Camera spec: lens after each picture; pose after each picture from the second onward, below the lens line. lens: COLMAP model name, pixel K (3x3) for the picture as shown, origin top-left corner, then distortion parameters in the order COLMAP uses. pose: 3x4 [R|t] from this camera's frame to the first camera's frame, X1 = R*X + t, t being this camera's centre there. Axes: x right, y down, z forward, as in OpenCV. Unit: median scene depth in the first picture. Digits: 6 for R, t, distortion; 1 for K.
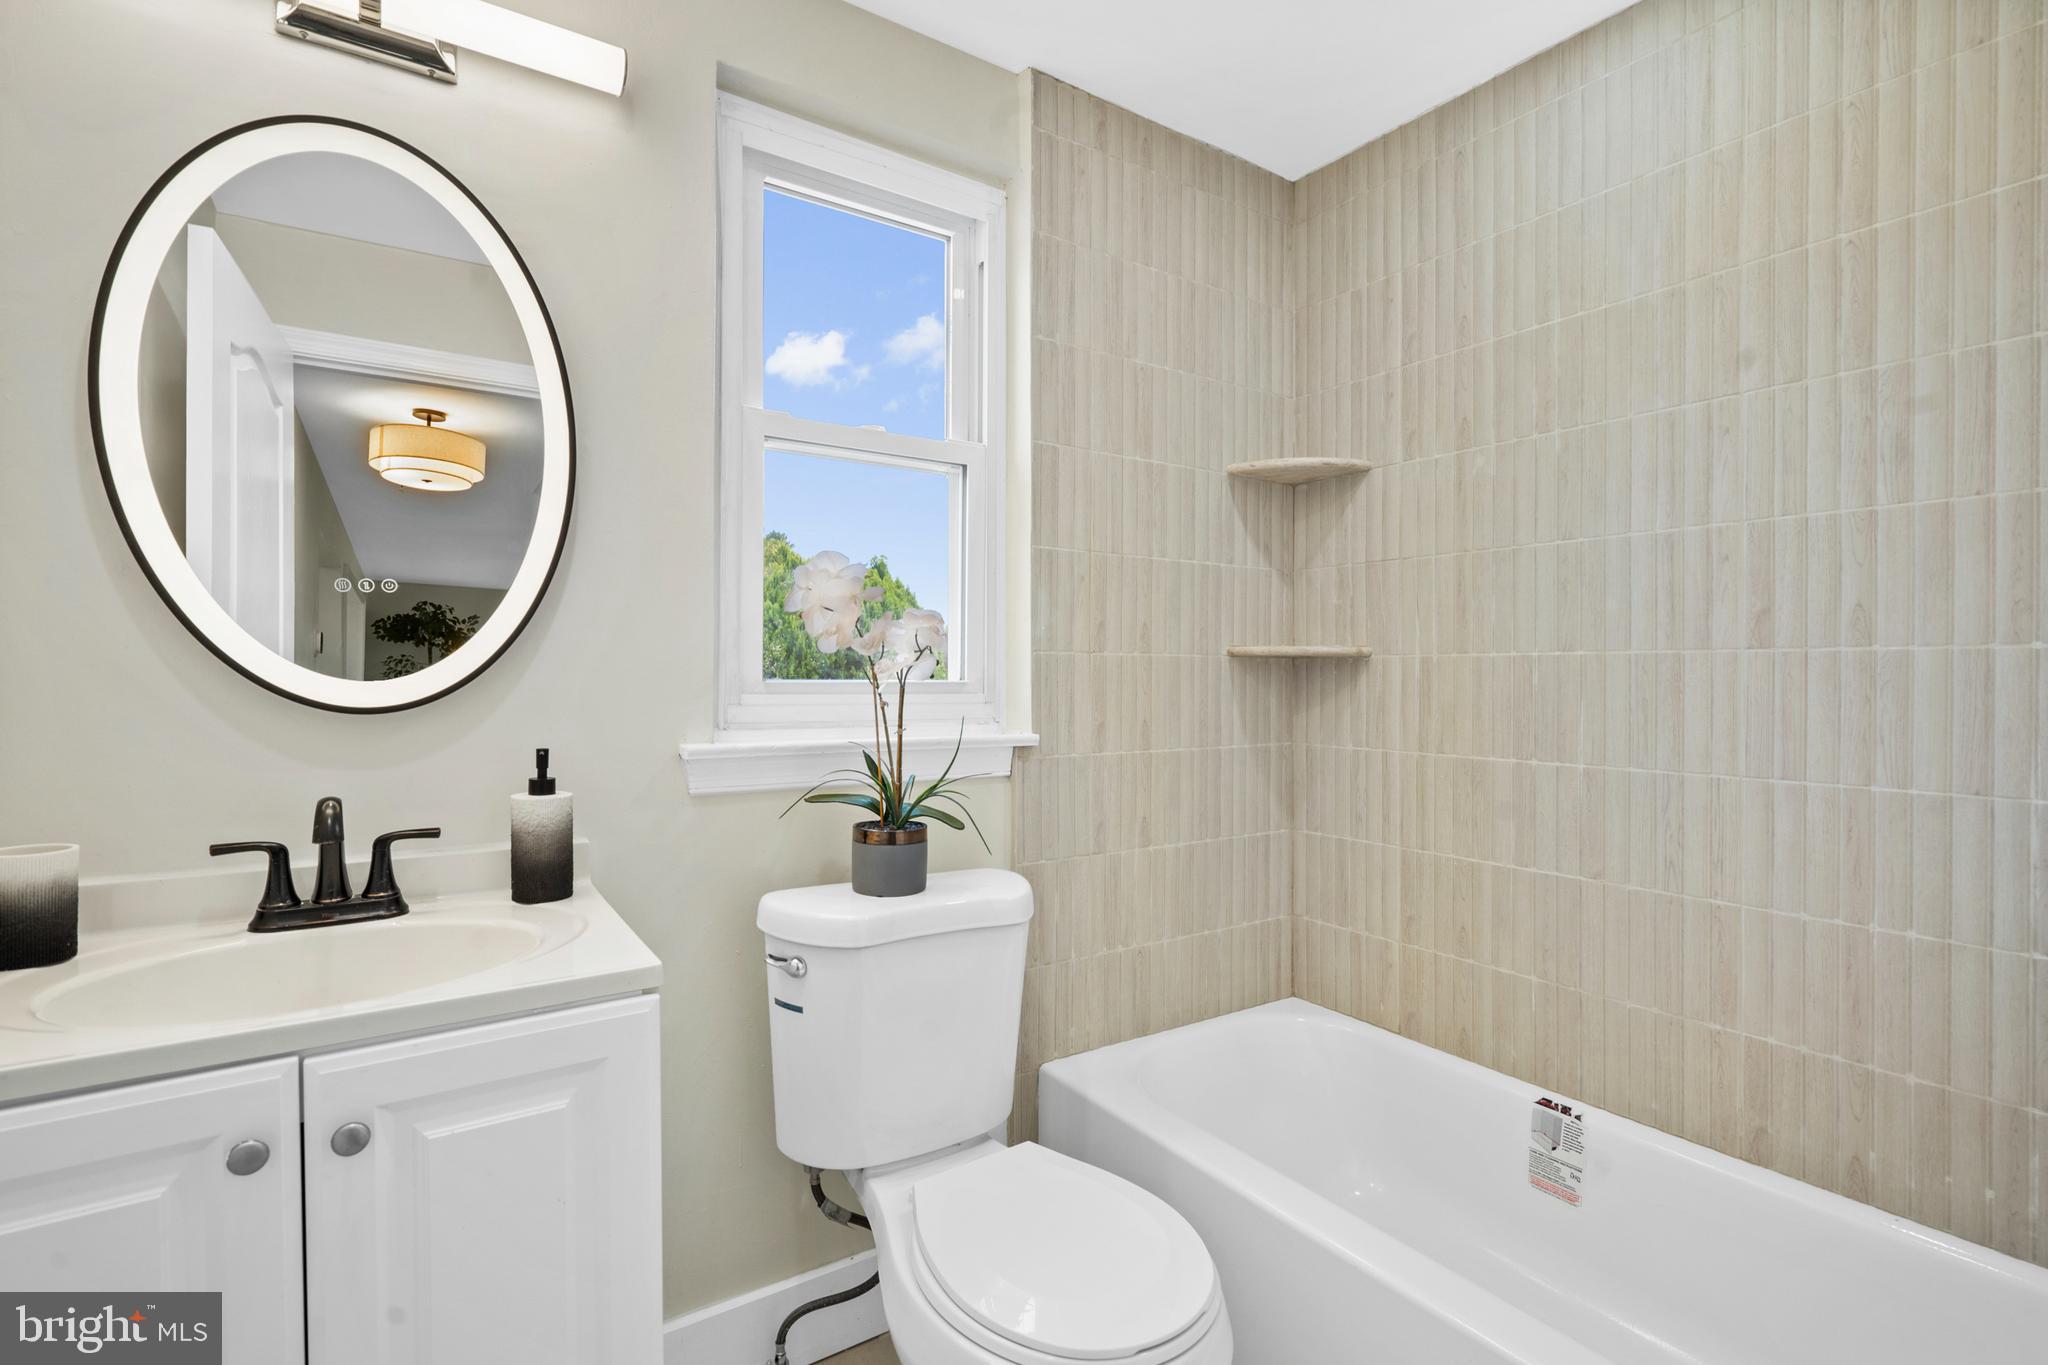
lens RADIAL K [[944.3, 0, 1011.7], [0, 944.3, 678.4], [0, 0, 1]] dist [0.000646, 0.000196]
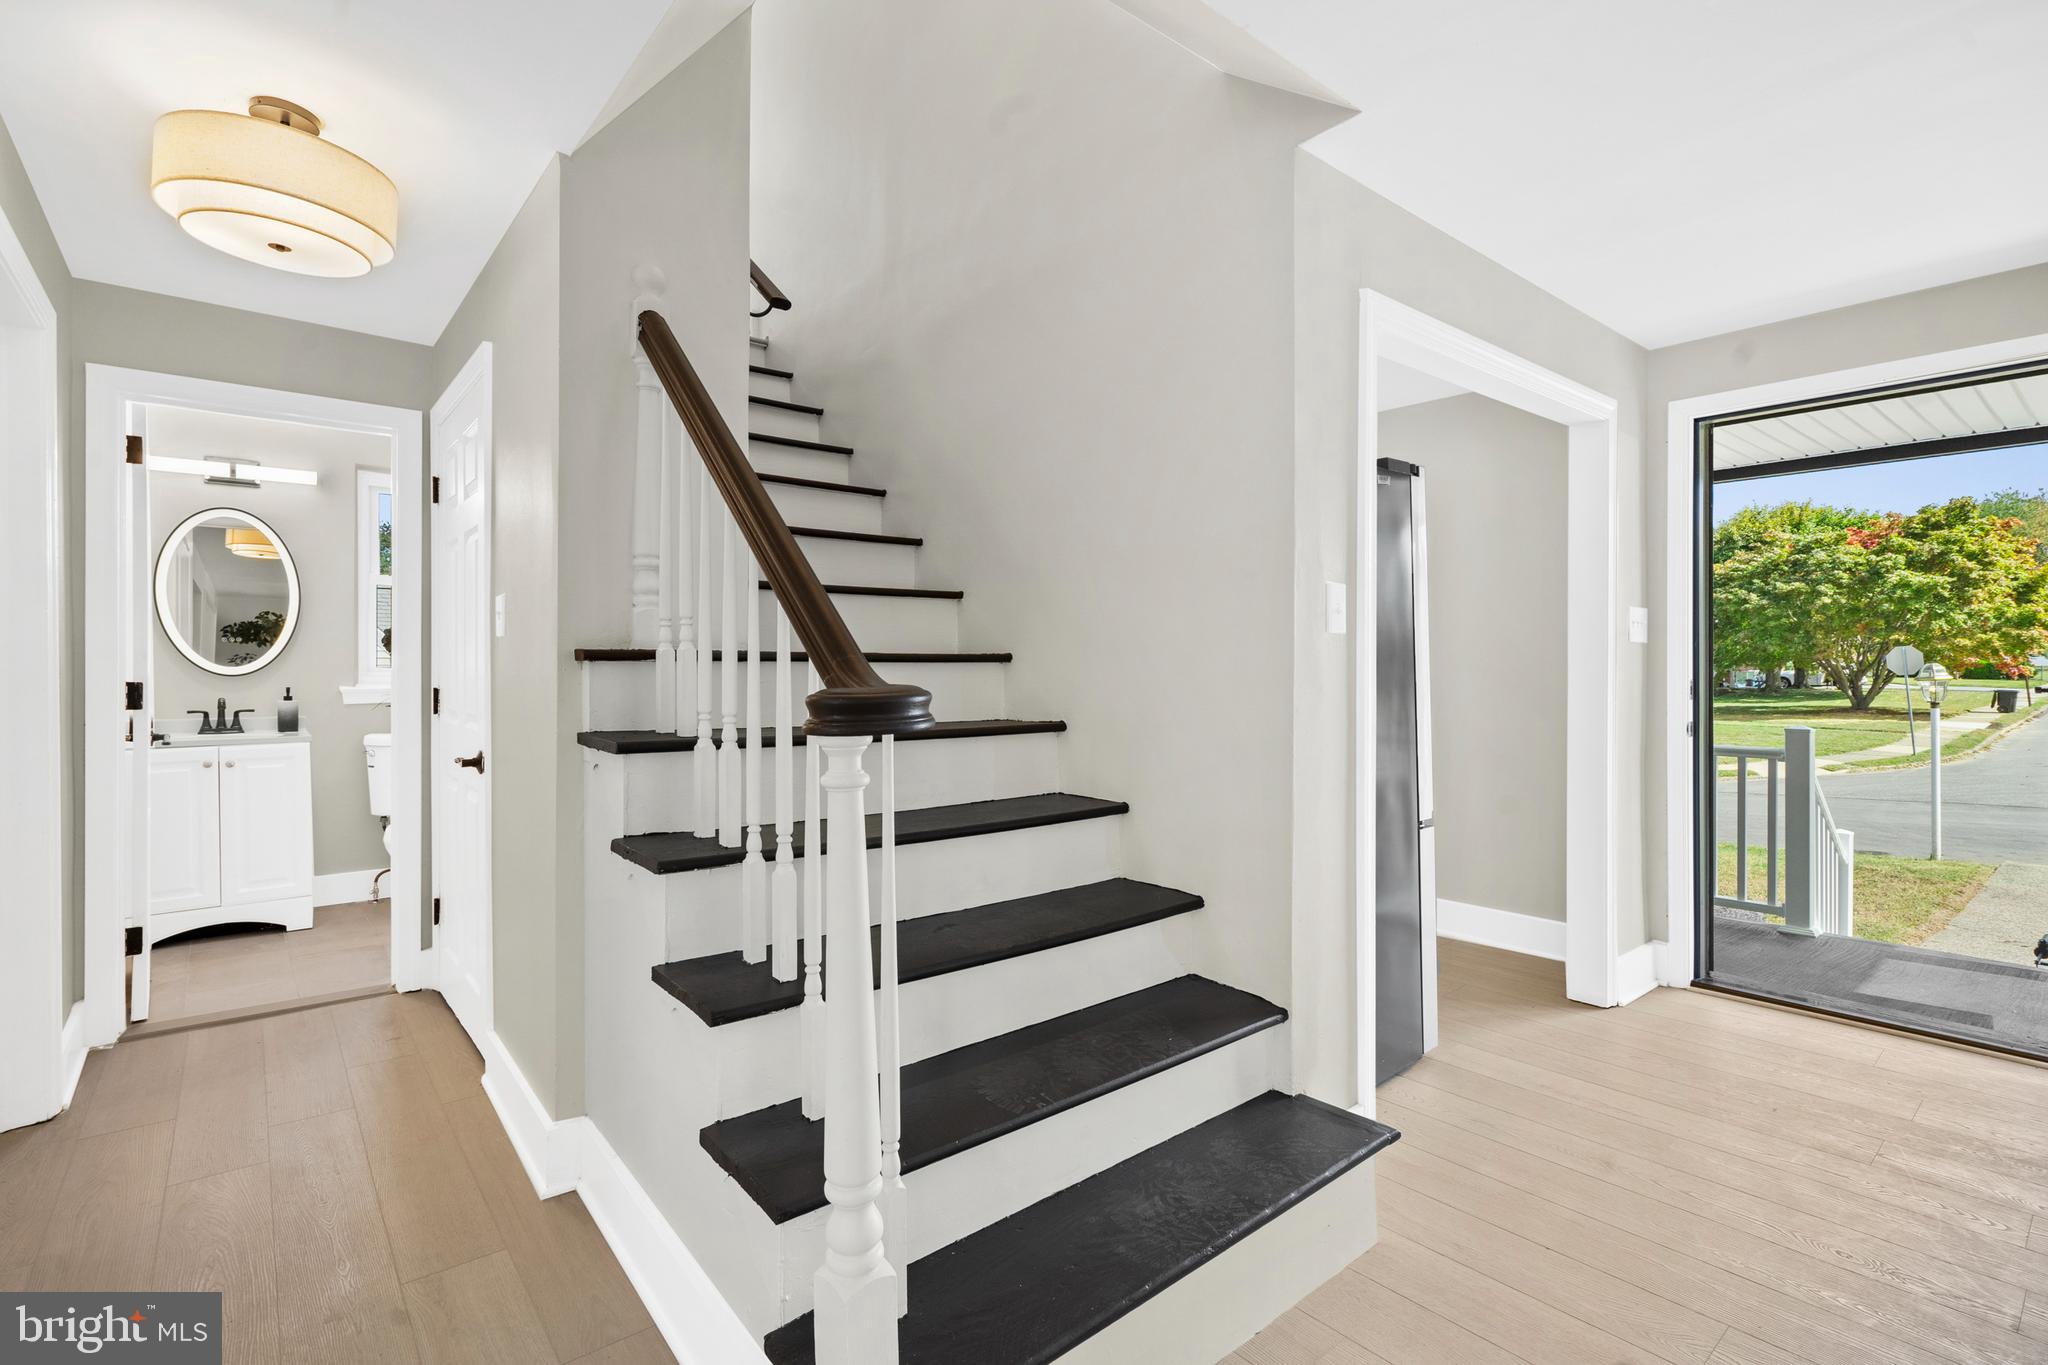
lens RADIAL K [[952.5, 0, 1024.1], [0, 952.5, 664.5], [0, 0, 1]] dist [-0.000021, 0.000026]
pose [[0.993914, -0.000733, 0.110159, 1.894111], [0.001808, 0.999952, -0.009665, 0.033743], [-0.110146, 0.009805, 0.993867, -2.905362]]
